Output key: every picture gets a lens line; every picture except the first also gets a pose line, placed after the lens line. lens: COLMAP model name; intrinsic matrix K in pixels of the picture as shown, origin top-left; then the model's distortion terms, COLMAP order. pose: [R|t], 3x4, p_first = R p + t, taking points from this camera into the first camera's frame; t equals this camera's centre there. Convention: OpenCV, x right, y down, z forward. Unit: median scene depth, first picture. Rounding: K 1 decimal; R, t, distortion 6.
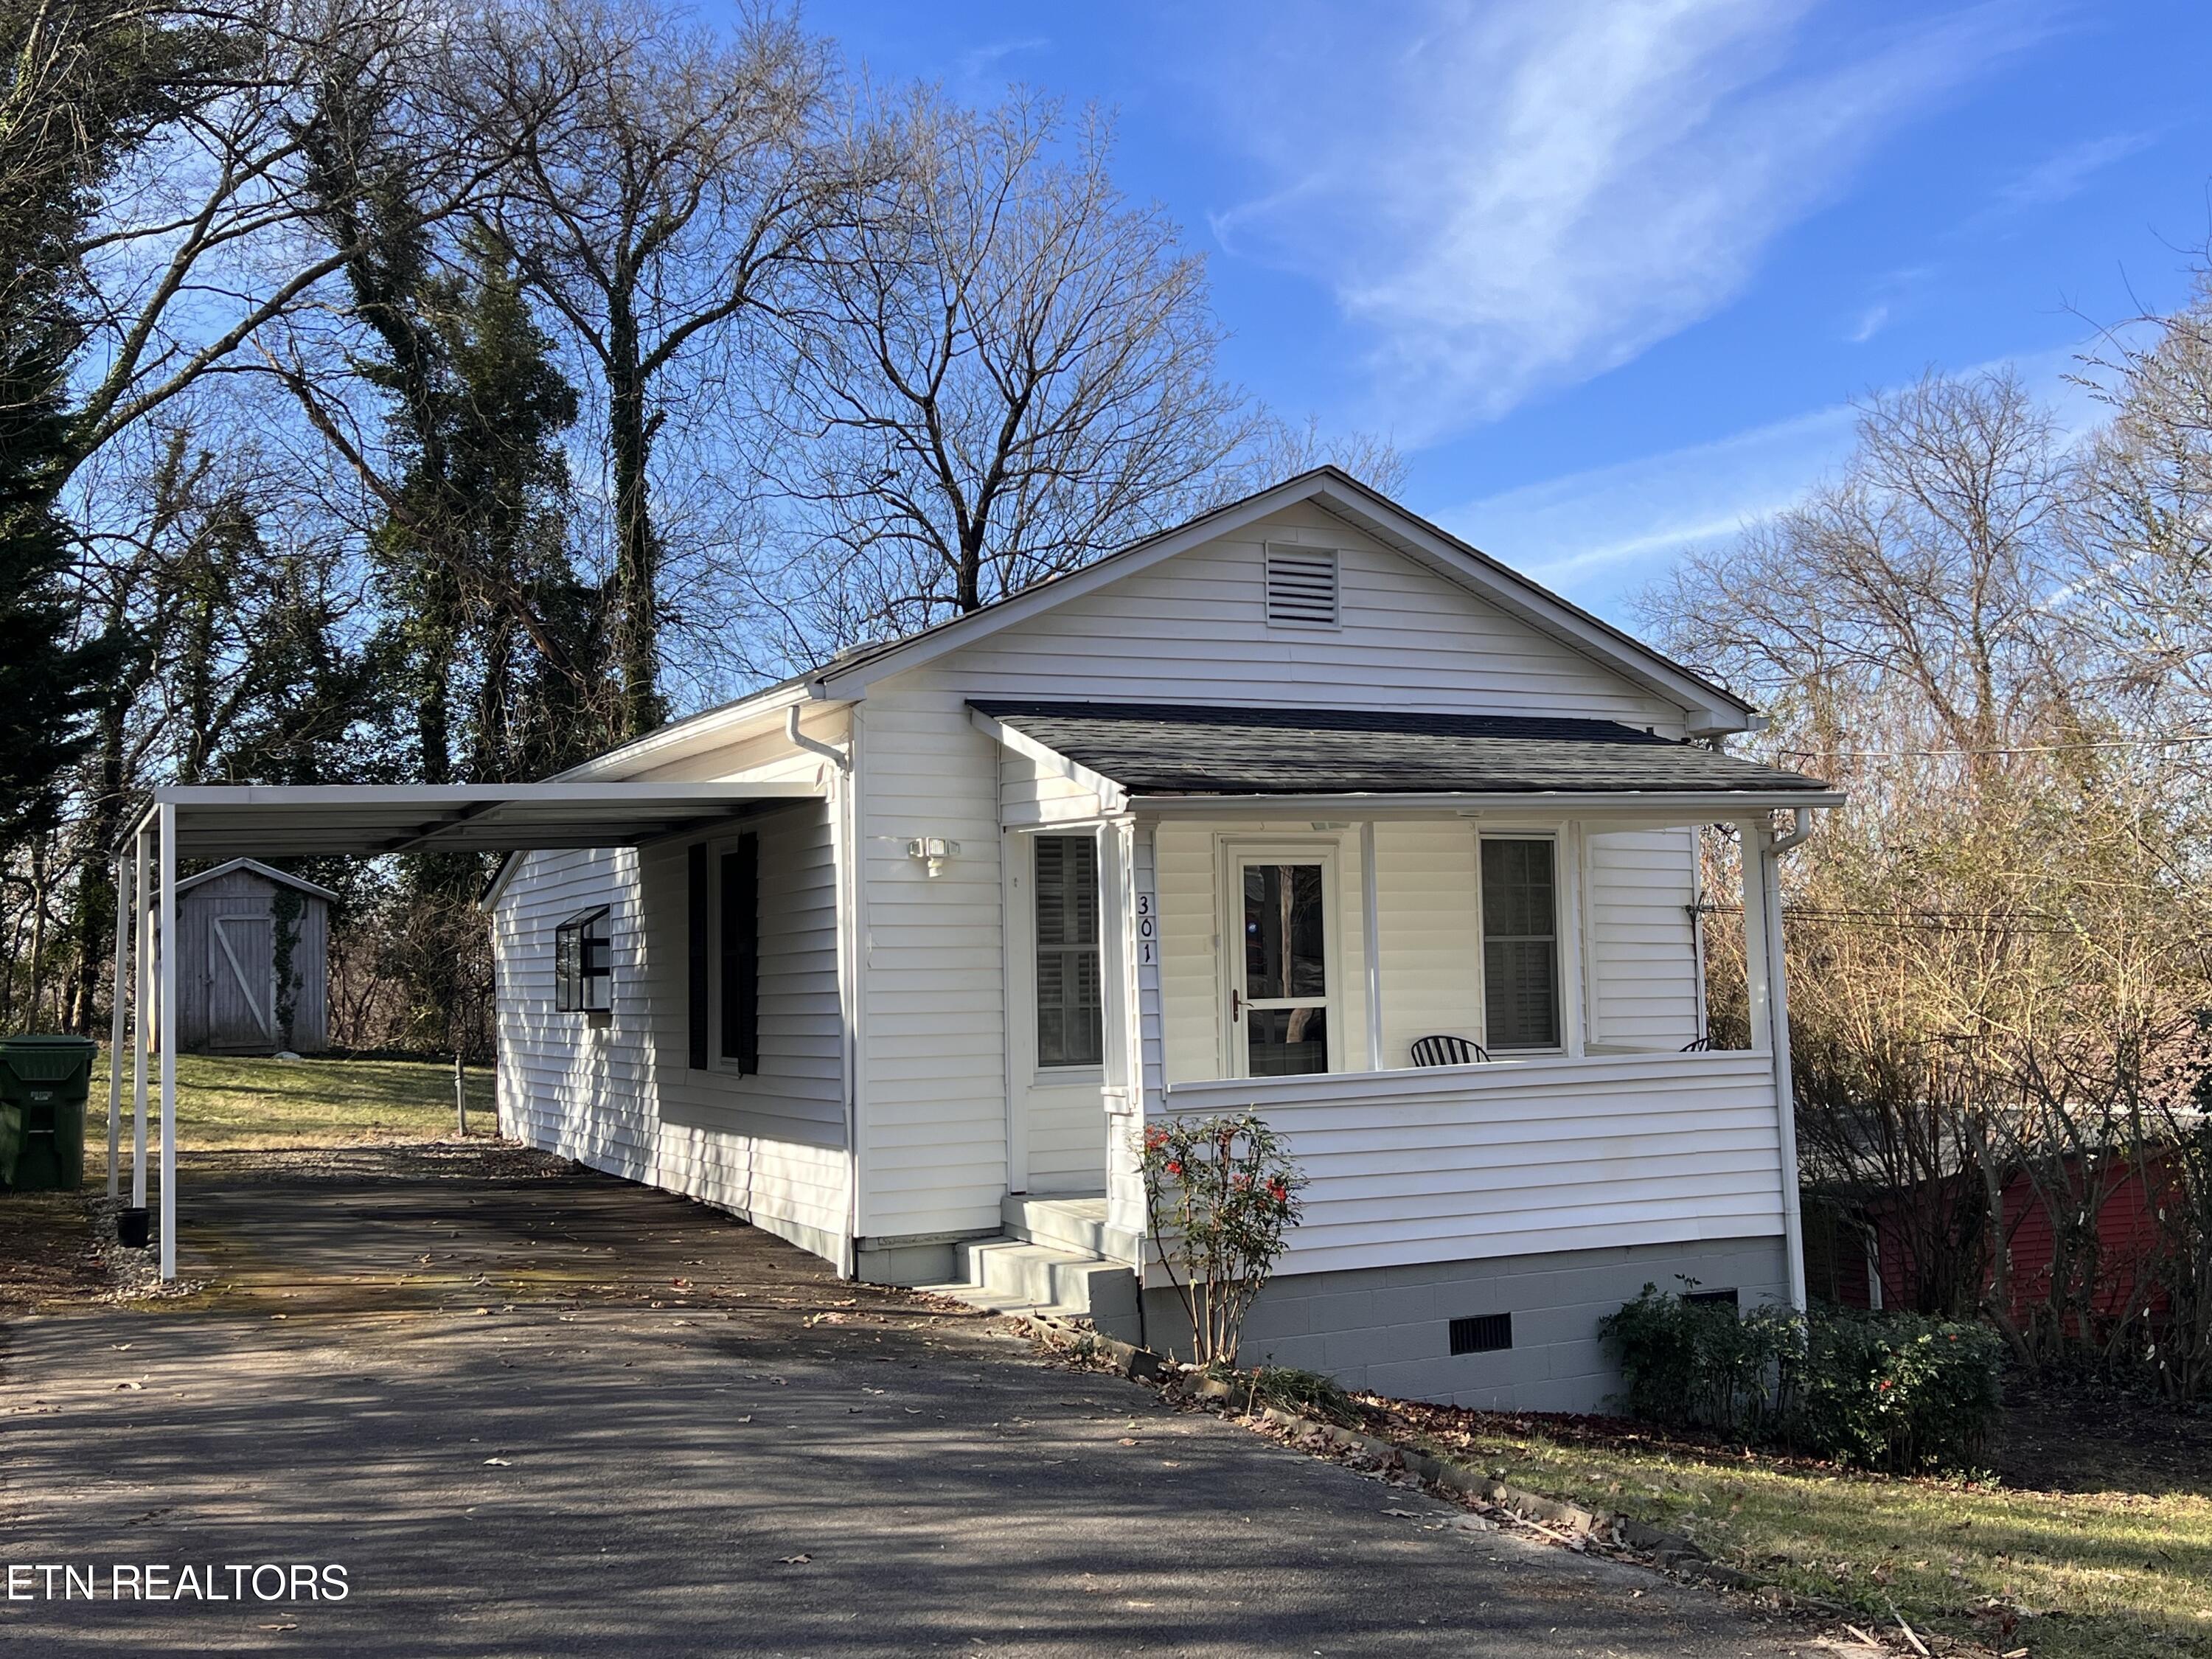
lens RADIAL K [[2272.9, 0, 1100.6], [0, 2272.9, 824.4], [0, 0, 1]] dist [0.126219, -0.313776]
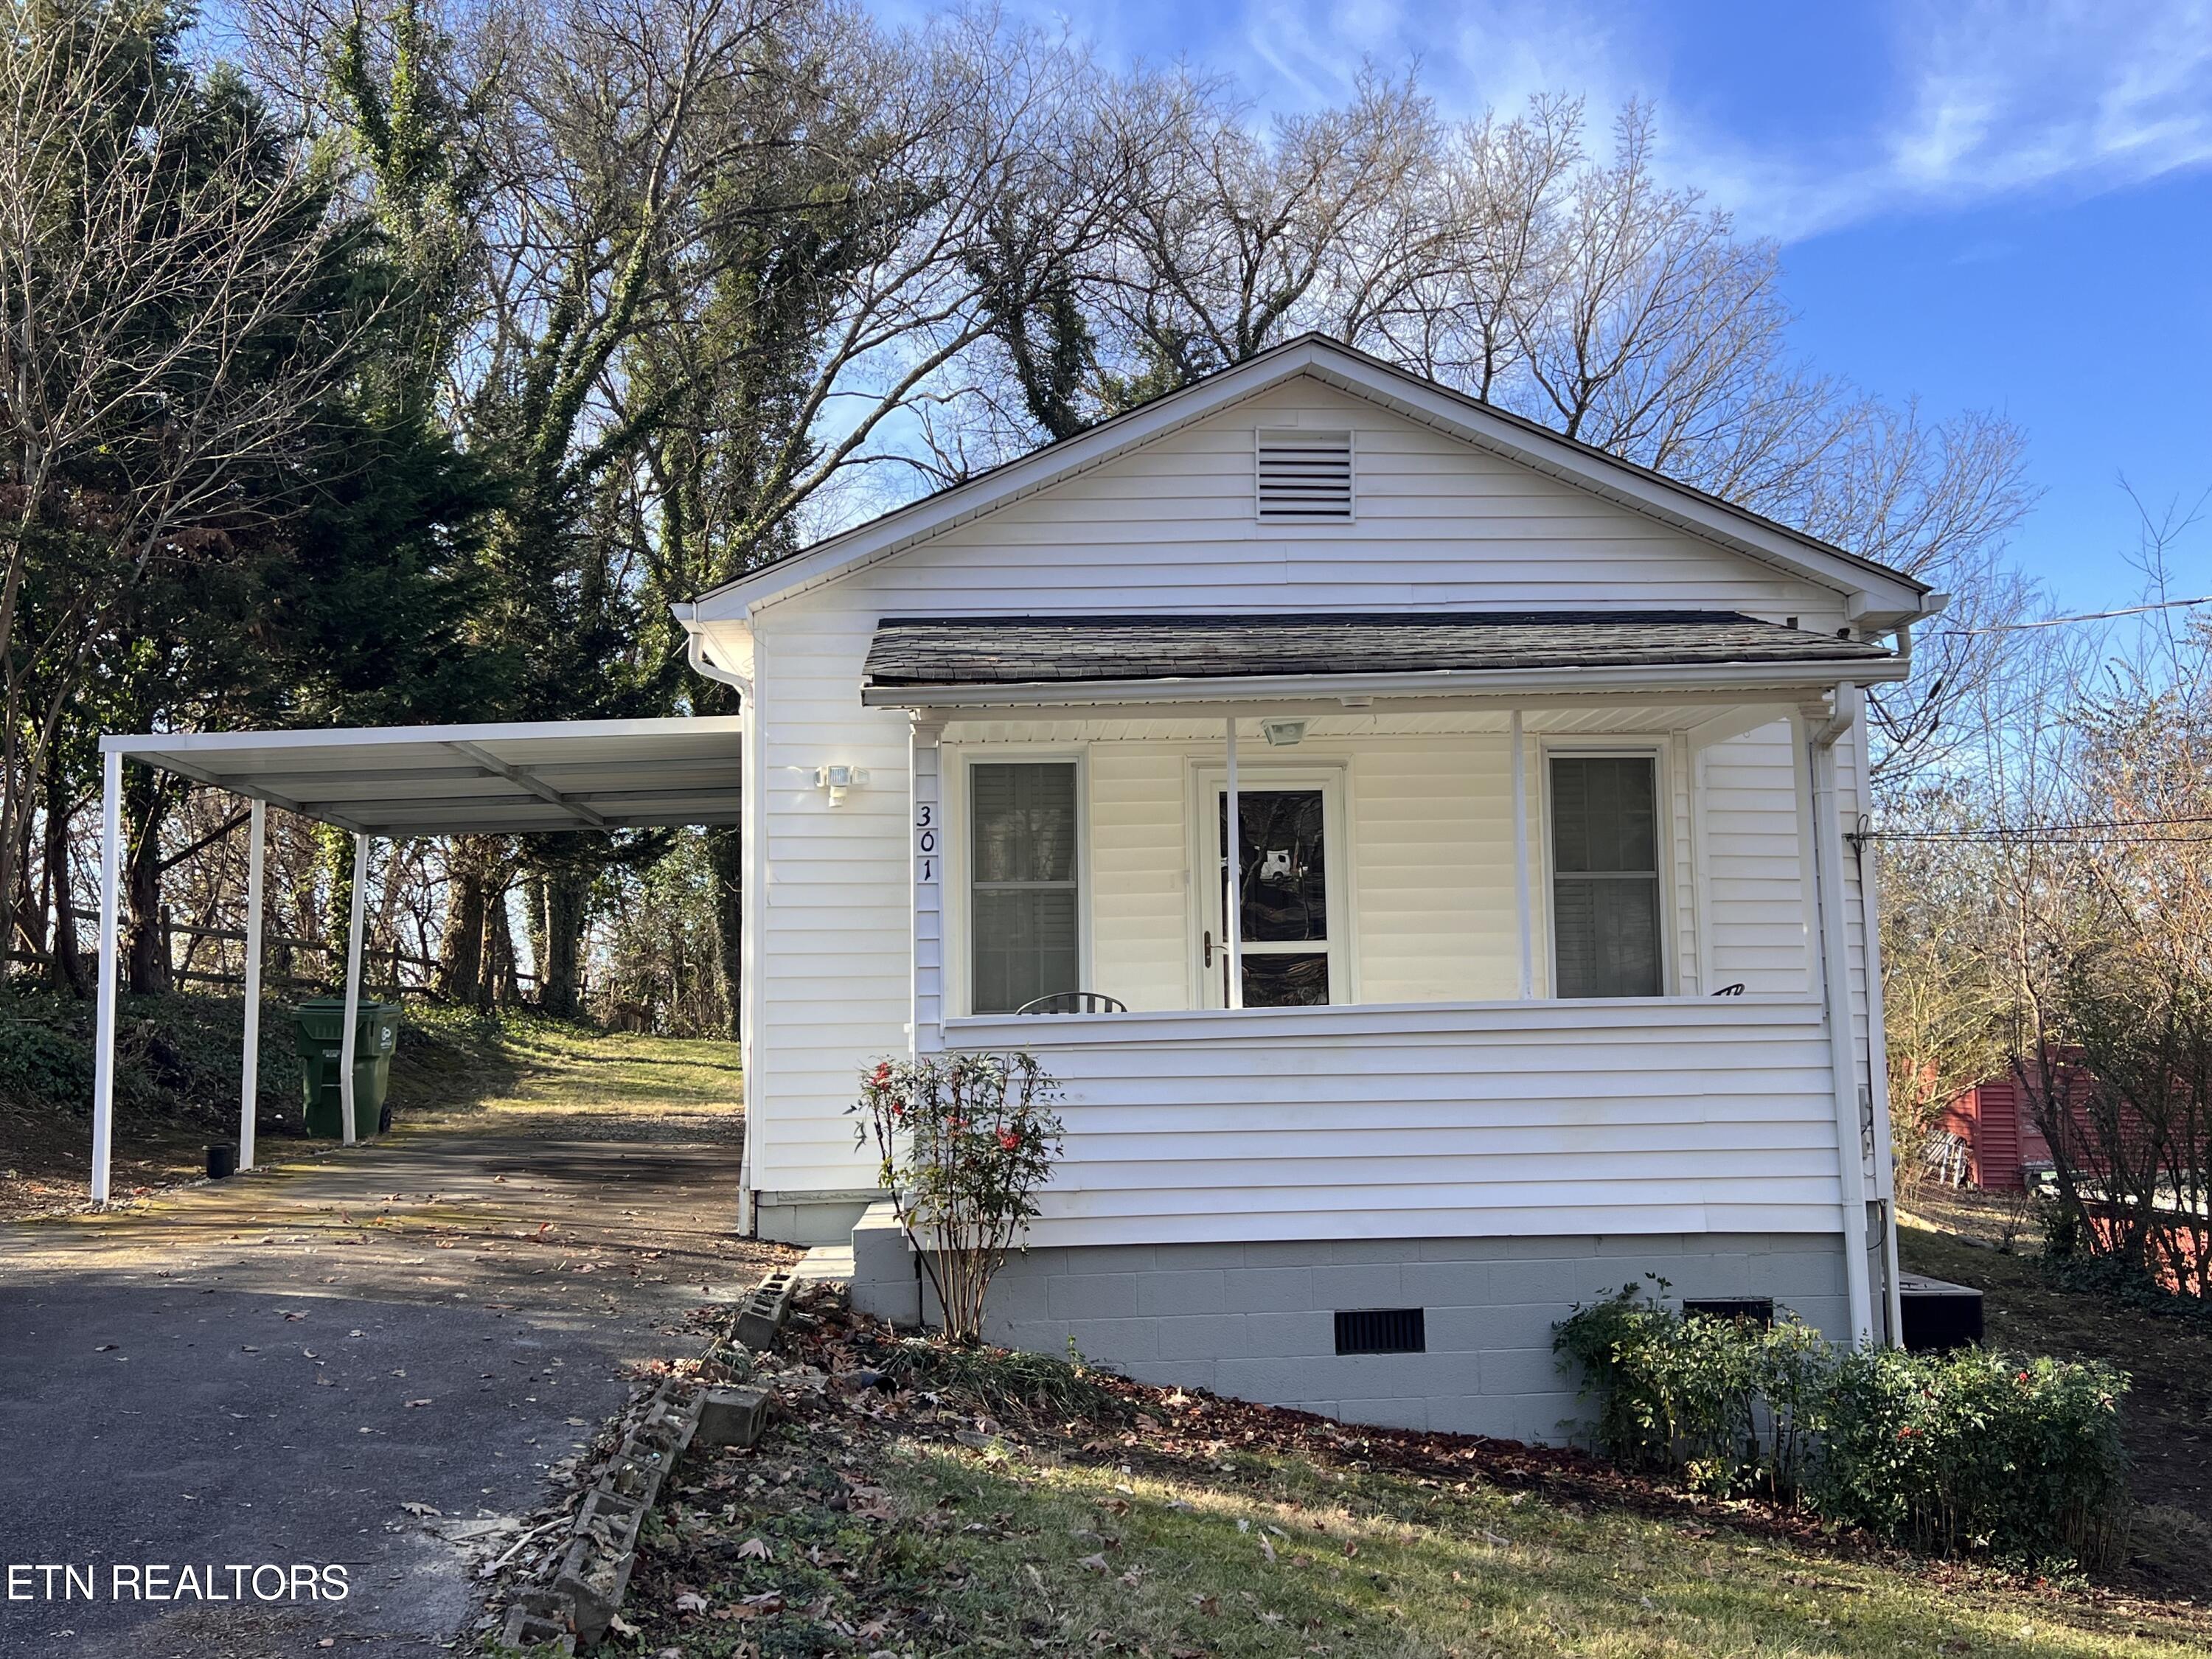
lens RADIAL K [[2046.1, 0, 1106.6], [0, 2046.1, 832.5], [0, 0, 1]] dist [0.121130, -0.263903]
pose [[0.921964, -0.032771, -0.385888, 0.298009], [0.023526, 0.999312, -0.028656, 0.050364], [0.386561, 0.017342, 0.922101, 0.223516]]
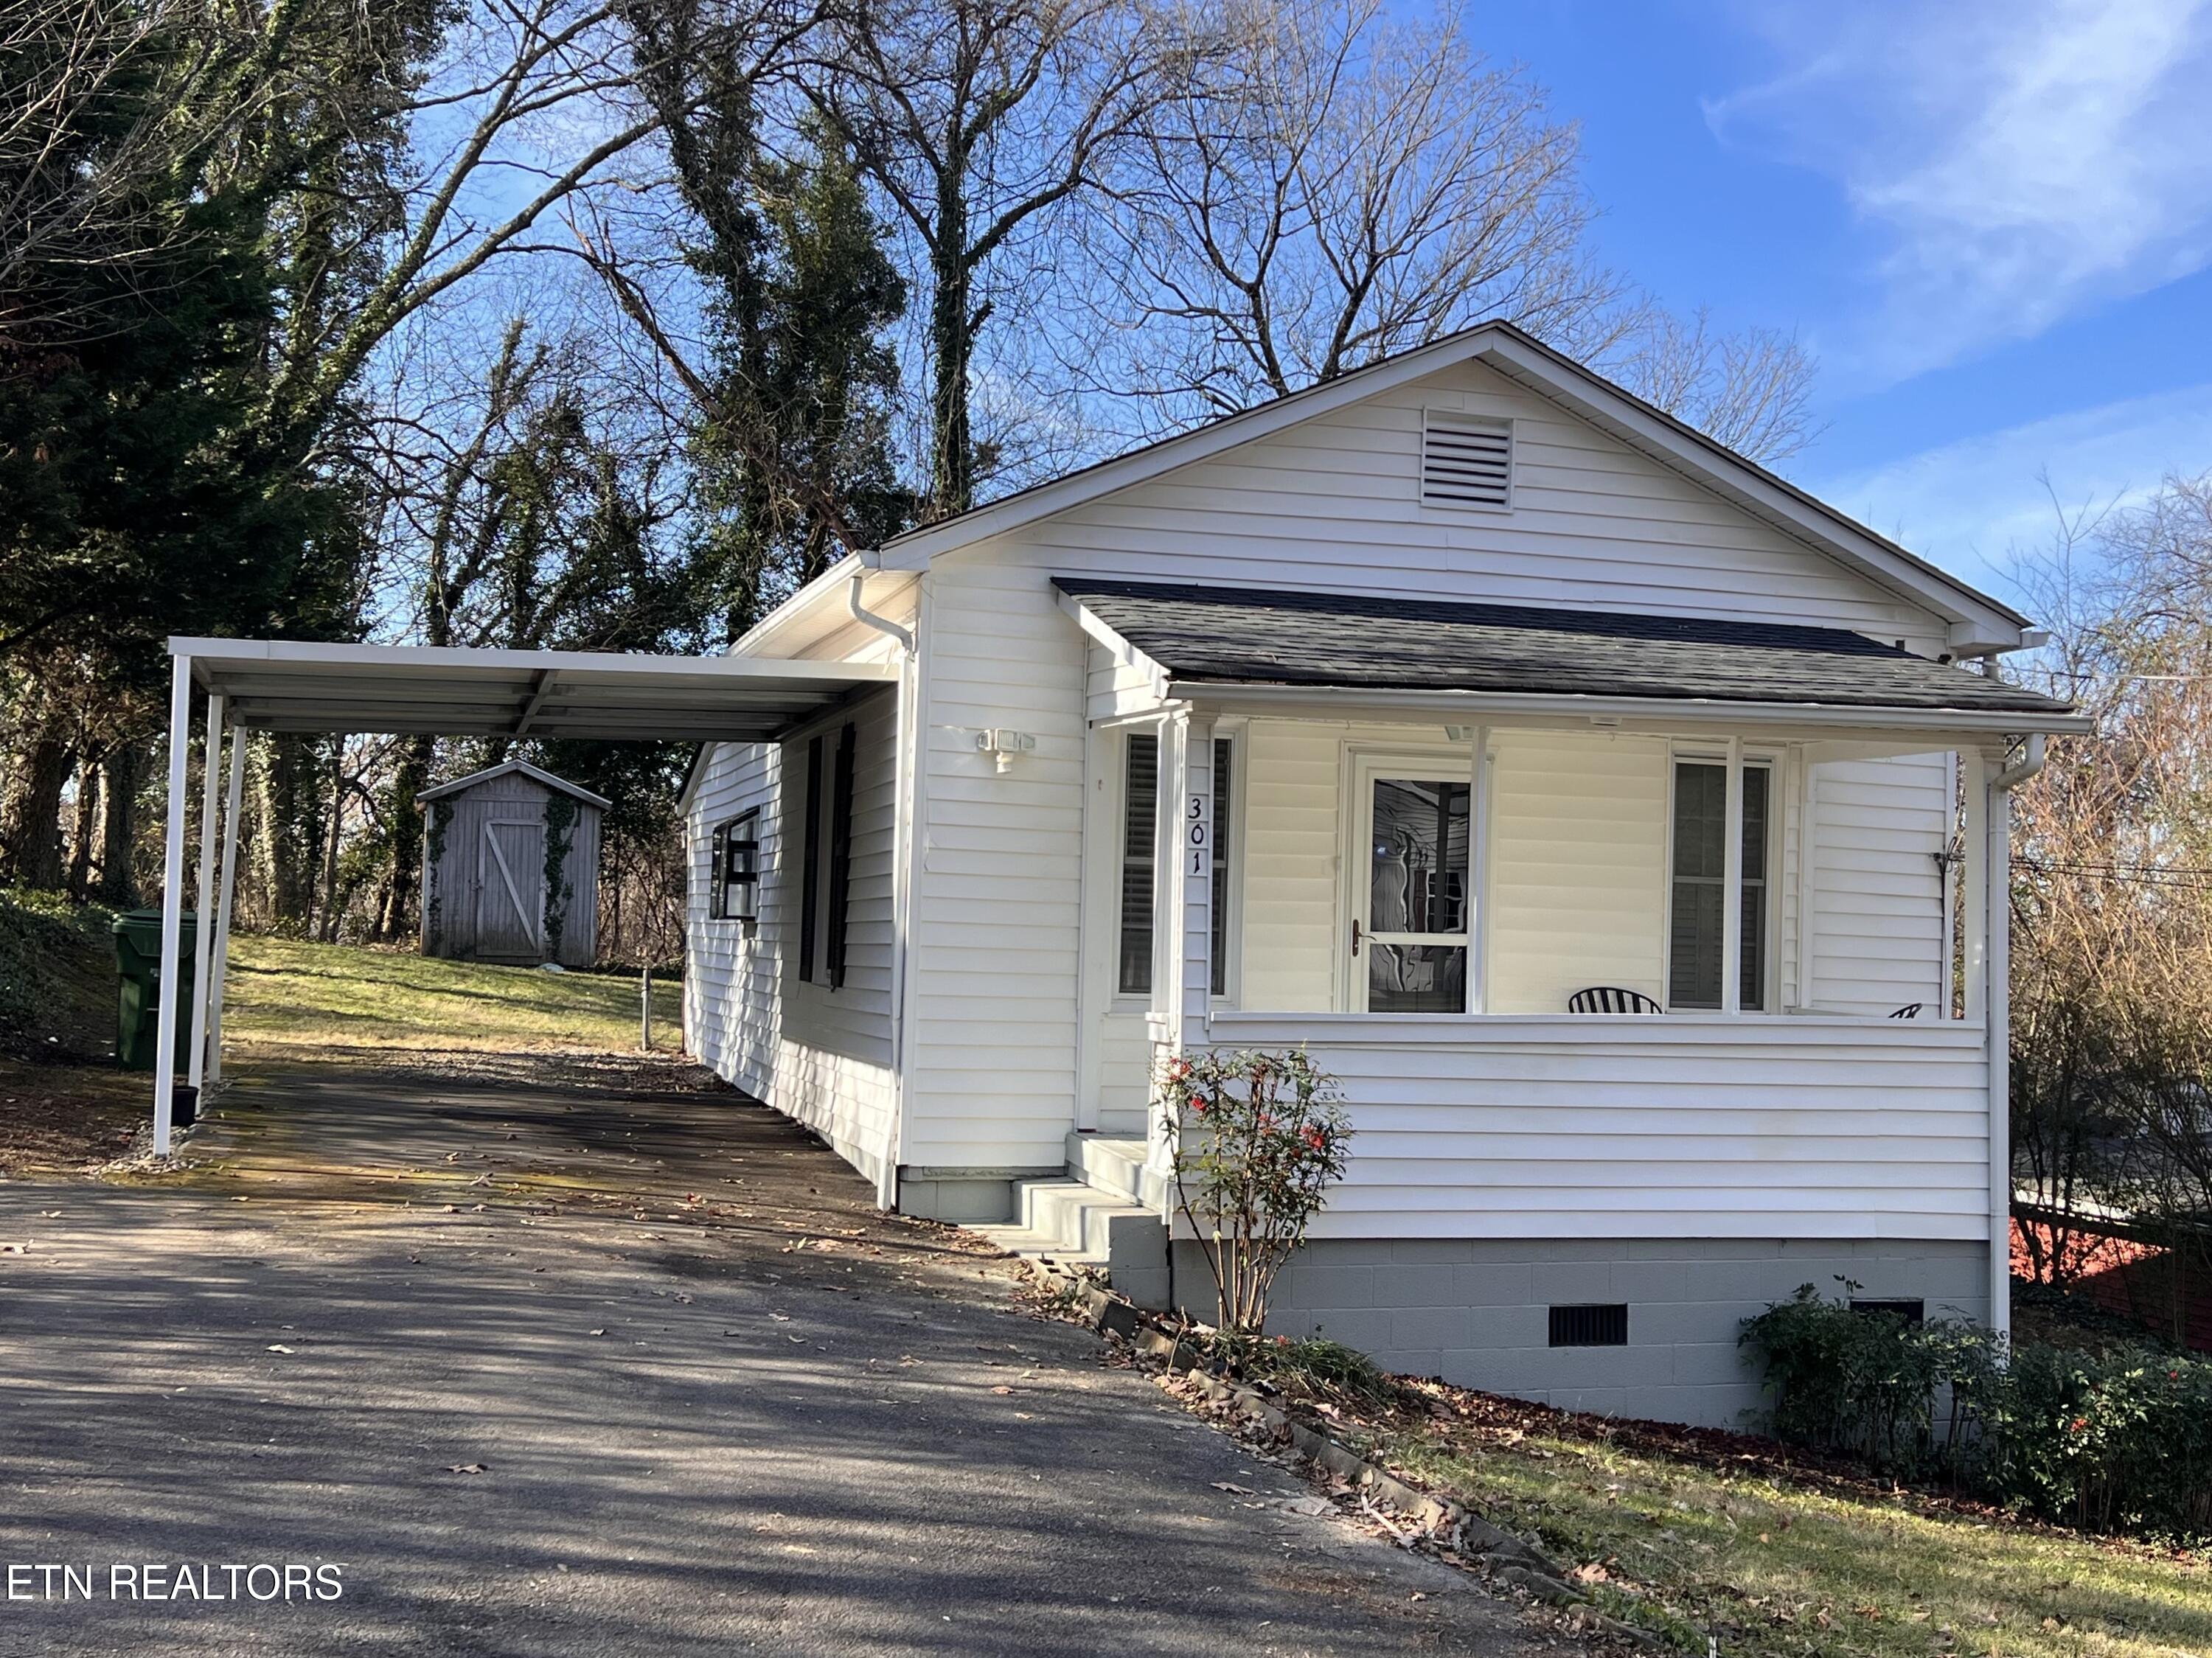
lens RADIAL K [[2469.1, 0, 1103.1], [0, 2469.1, 834.9], [0, 0, 1]] dist [0.144957, -0.370913]
pose [[0.983682, 0.044687, -0.174278, 0.114819], [-0.040490, 0.998800, 0.027569, 0.015900], [0.175300, -0.020062, 0.984311, 0.039583]]
